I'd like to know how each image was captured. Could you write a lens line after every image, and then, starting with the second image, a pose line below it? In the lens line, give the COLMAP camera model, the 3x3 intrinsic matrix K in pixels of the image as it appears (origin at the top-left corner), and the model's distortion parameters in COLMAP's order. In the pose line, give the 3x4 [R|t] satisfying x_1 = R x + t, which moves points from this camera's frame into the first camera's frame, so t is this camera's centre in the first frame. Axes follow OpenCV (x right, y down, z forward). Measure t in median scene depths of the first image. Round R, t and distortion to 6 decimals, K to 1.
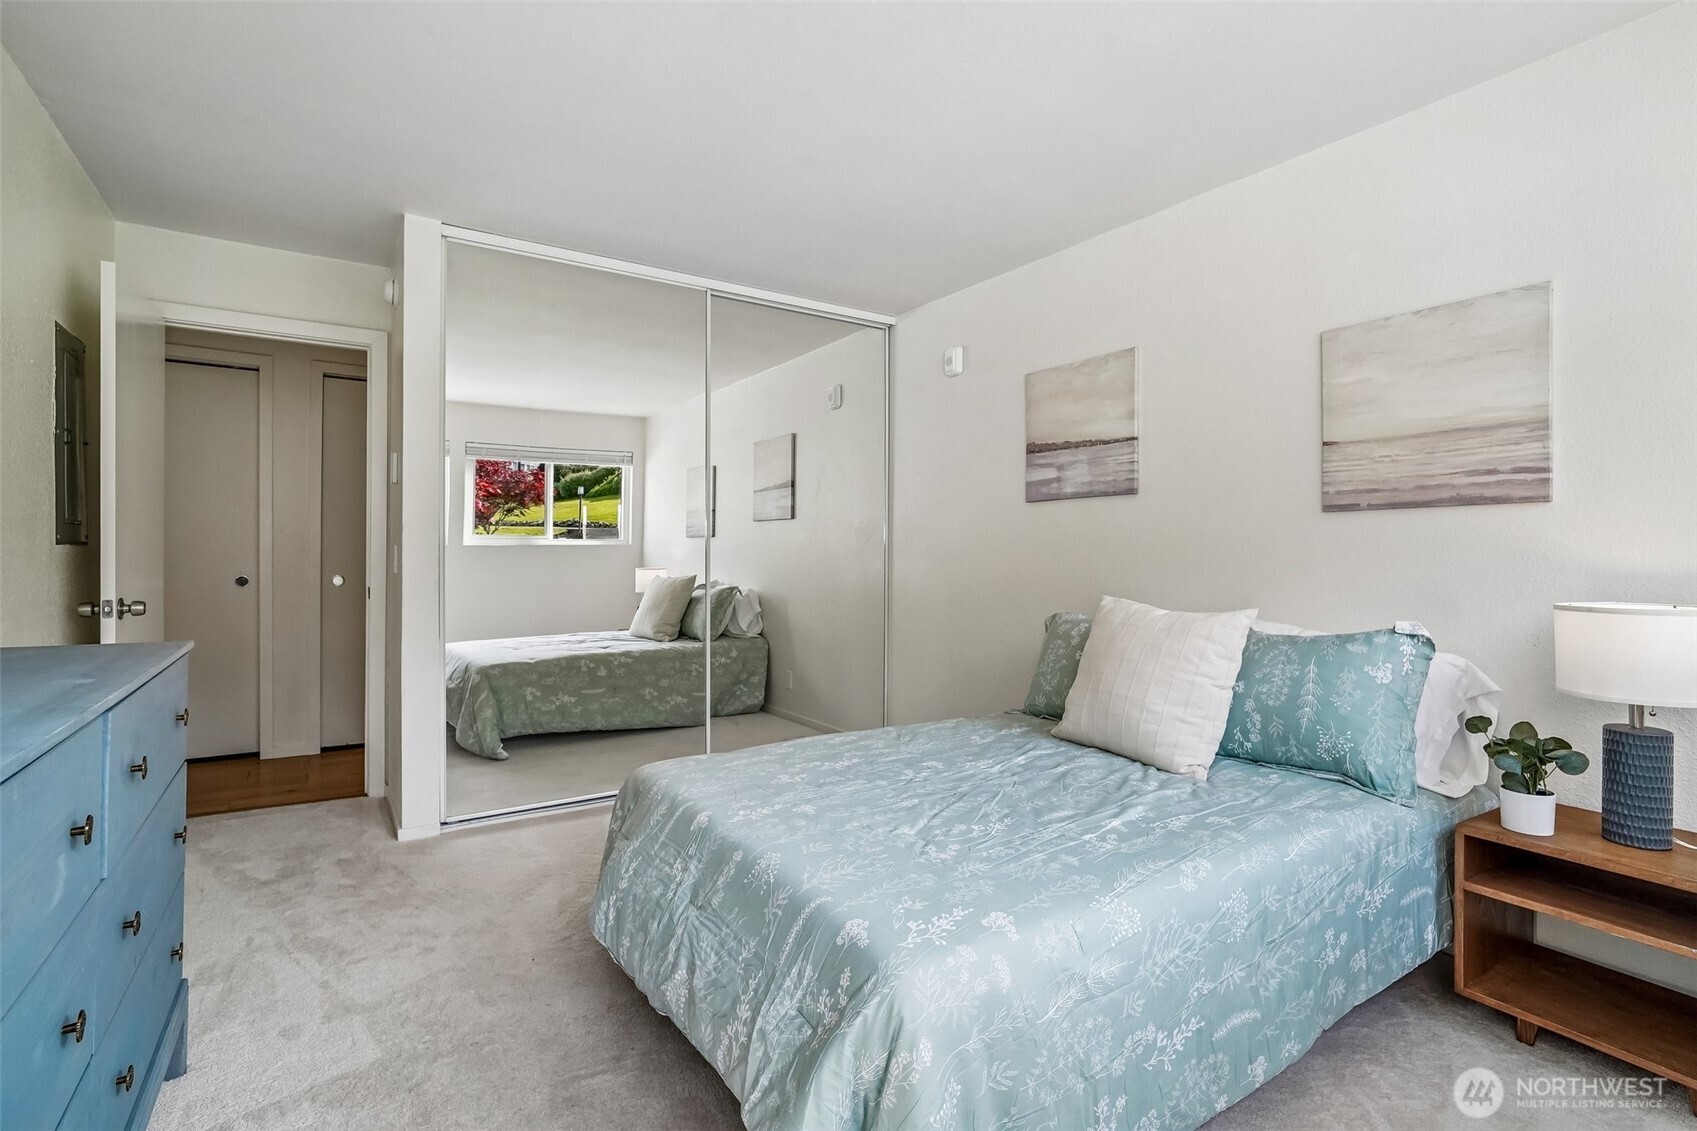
lens RADIAL K [[803.3, 0, 851.9], [0, 803.3, 558.1], [0, 0, 1]] dist [-0.007431, 0.006300]
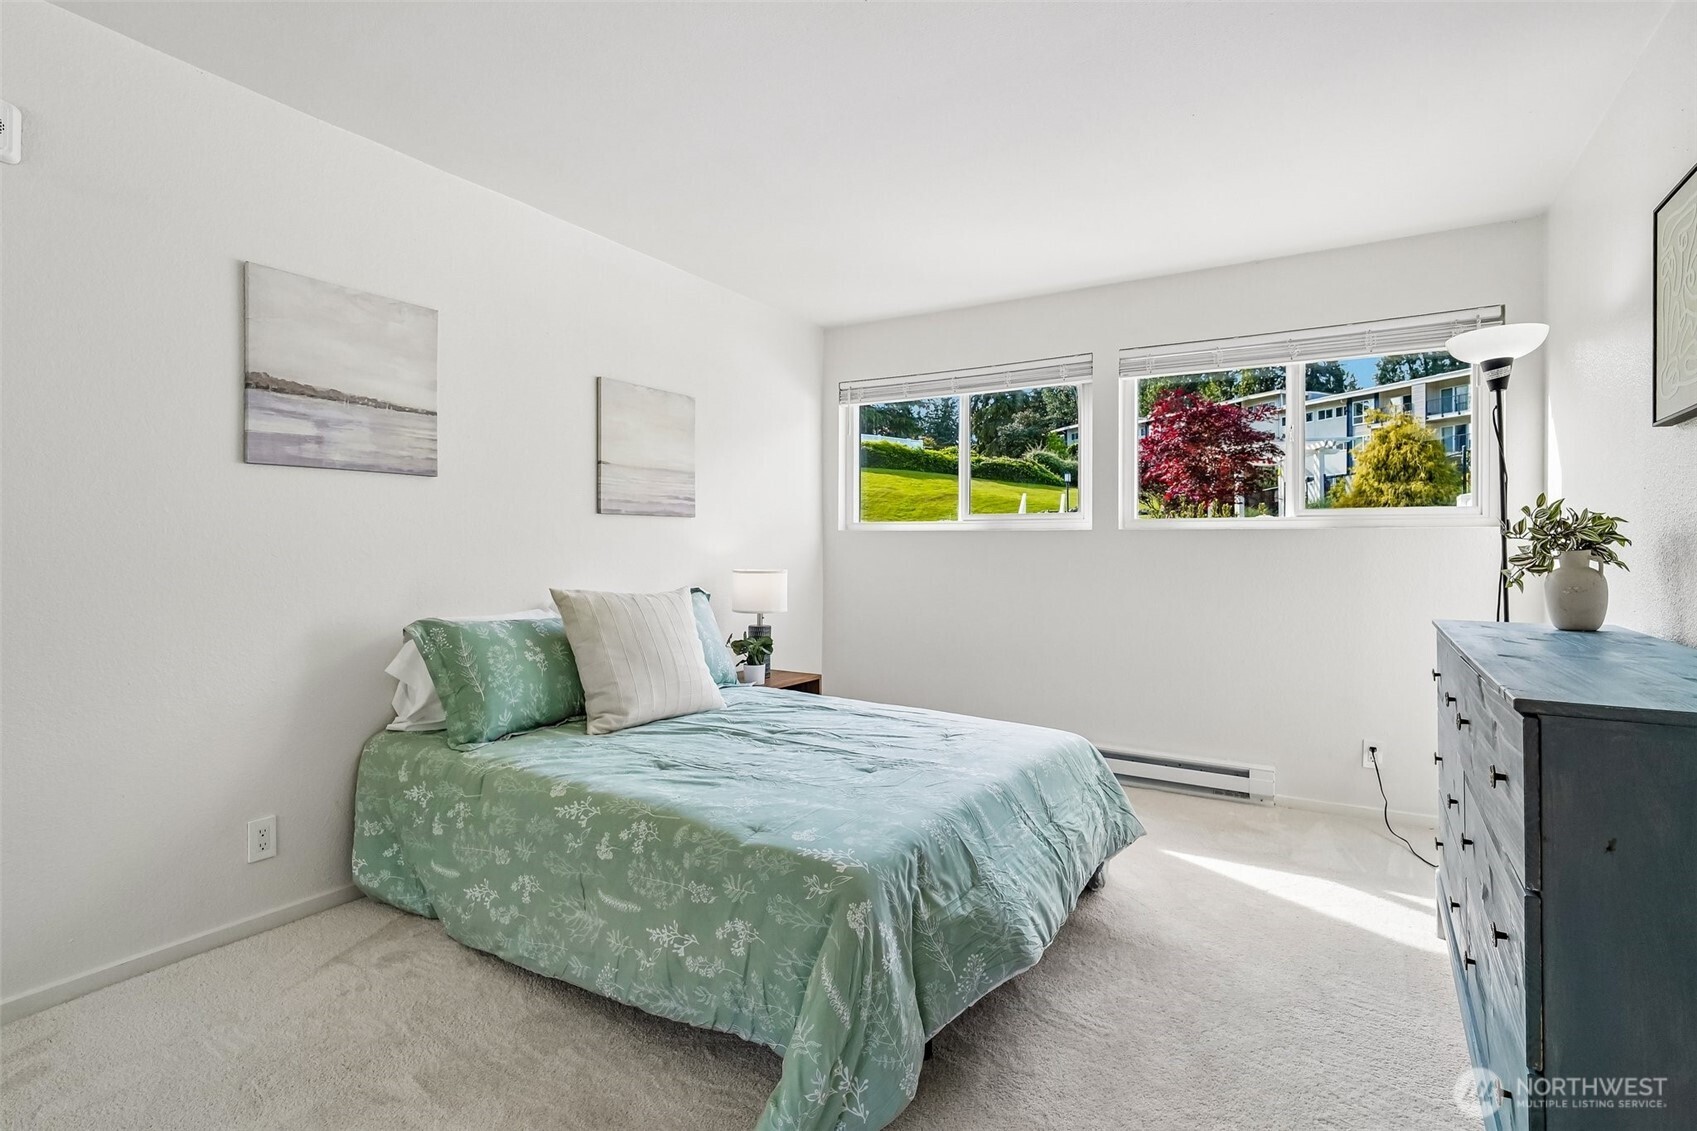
lens RADIAL K [[803.3, 0, 861.5], [0, 803.3, 552.3], [0, 0, 1]] dist [-0.007431, 0.006300]
pose [[-0.416969, -0.011151, 0.908852, -0.628758], [-0.001776, 0.999933, 0.011454, -0.007939], [-0.908919, 0.003162, -0.416961, 0.920415]]
